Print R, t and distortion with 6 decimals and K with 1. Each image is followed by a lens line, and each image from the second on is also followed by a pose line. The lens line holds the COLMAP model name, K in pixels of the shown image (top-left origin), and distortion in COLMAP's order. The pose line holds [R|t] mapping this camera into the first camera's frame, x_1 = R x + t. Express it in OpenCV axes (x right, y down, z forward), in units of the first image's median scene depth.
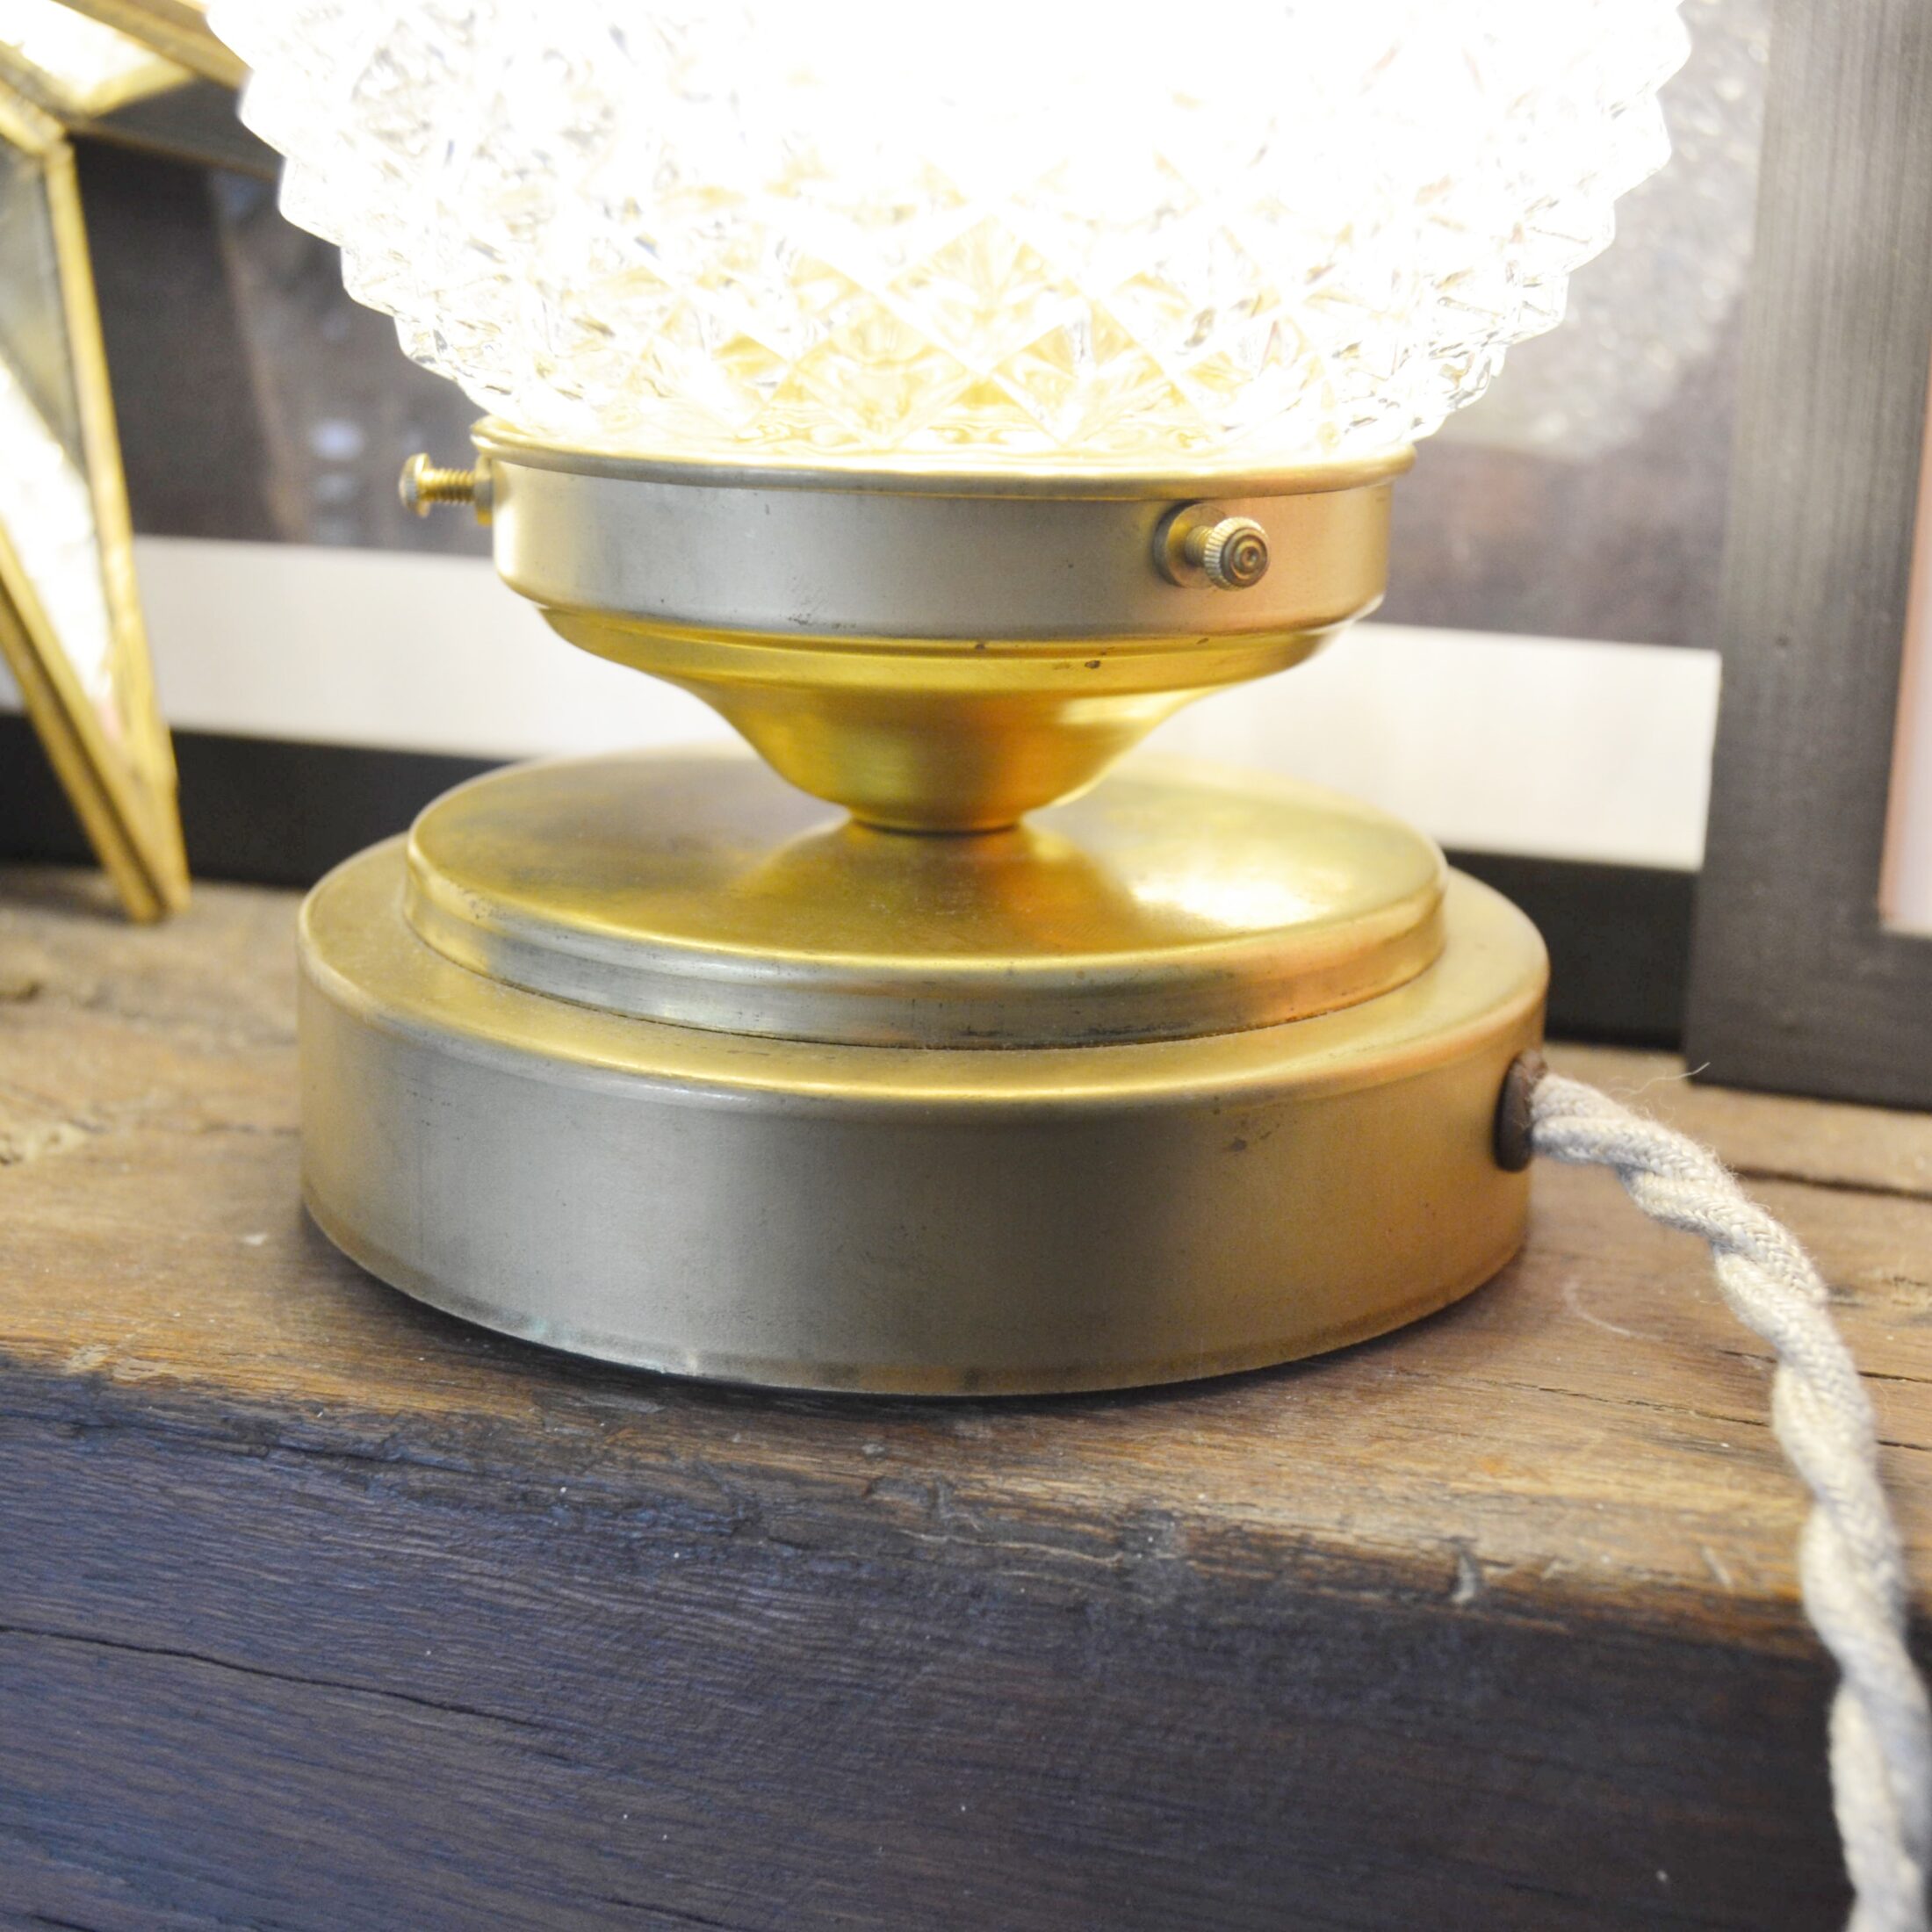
lens RADIAL K [[2821.5, 0, 957.2], [0, 2821.5, 945.5], [0, 0, 1]] dist [-0.053589, 0.000000]
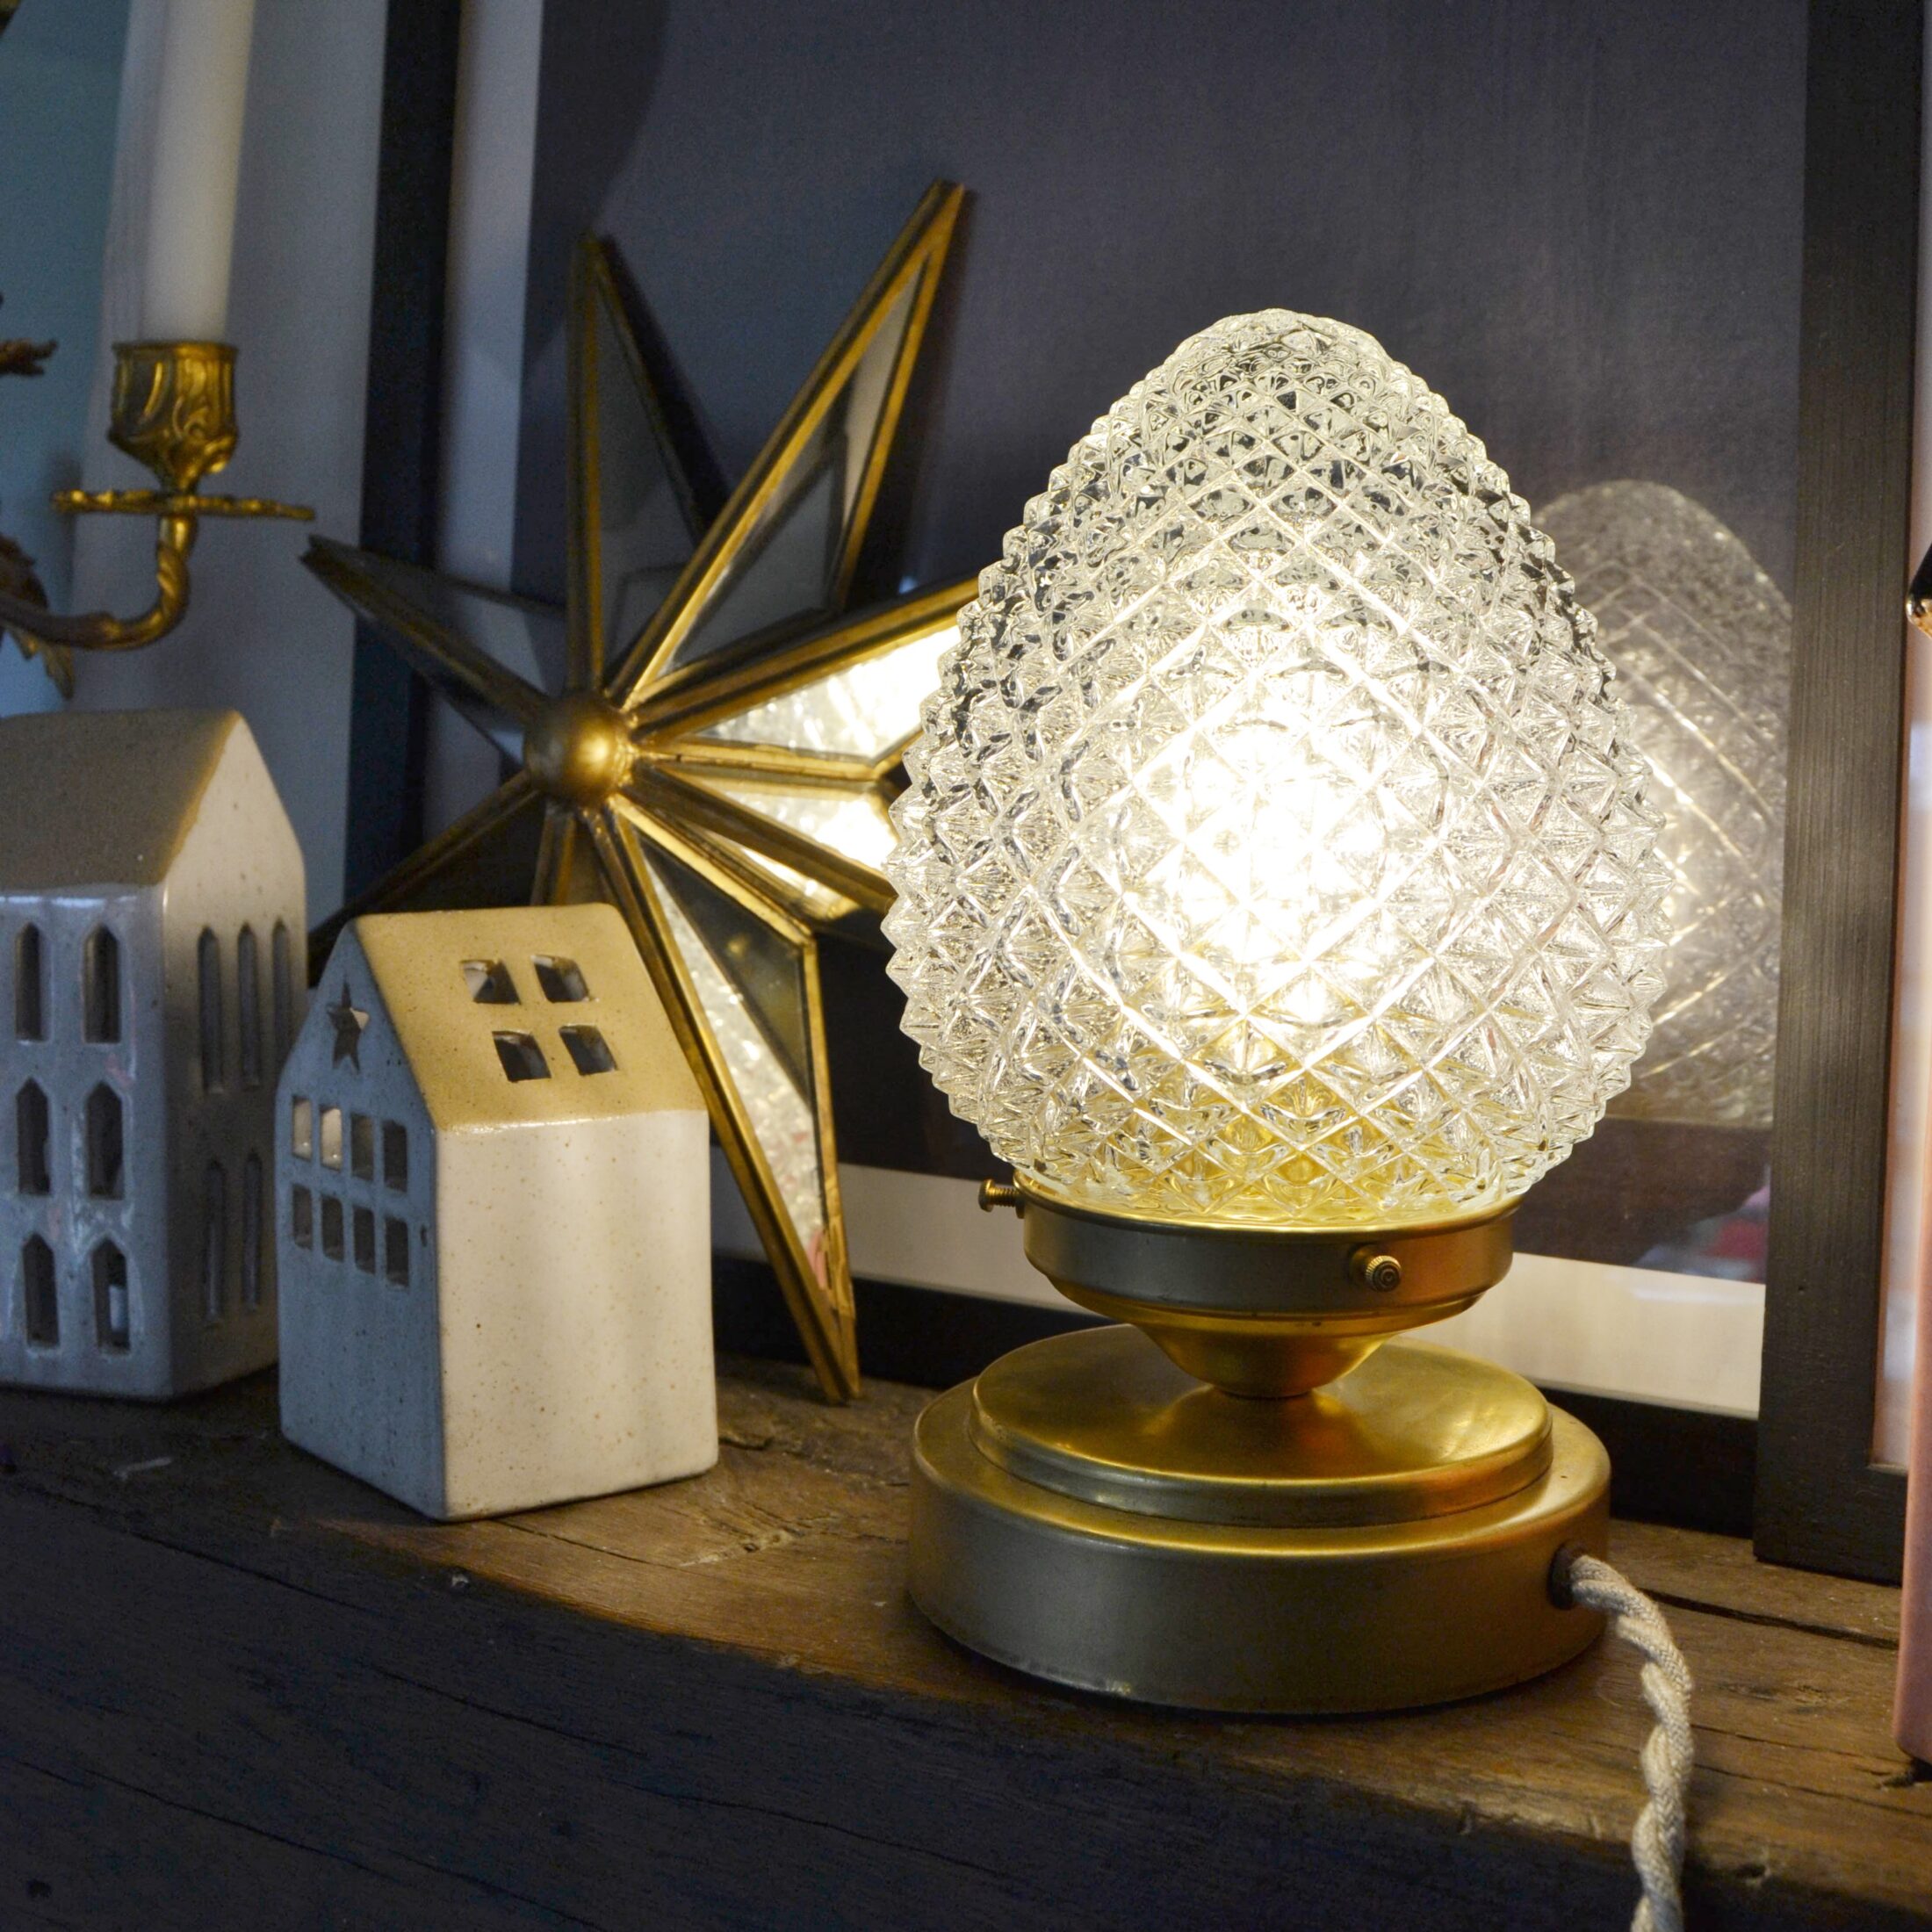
lens RADIAL K [[2416.6, 0, 1048.6], [0, 2416.6, 926.9], [0, 0, 1]] dist [-0.053507, 0.000000]
pose [[0.979671, 0.009743, -0.200376, 0.196598], [-0.045341, 0.983728, -0.173847, -0.072496], [0.195421, 0.179399, 0.964171, -0.668611]]
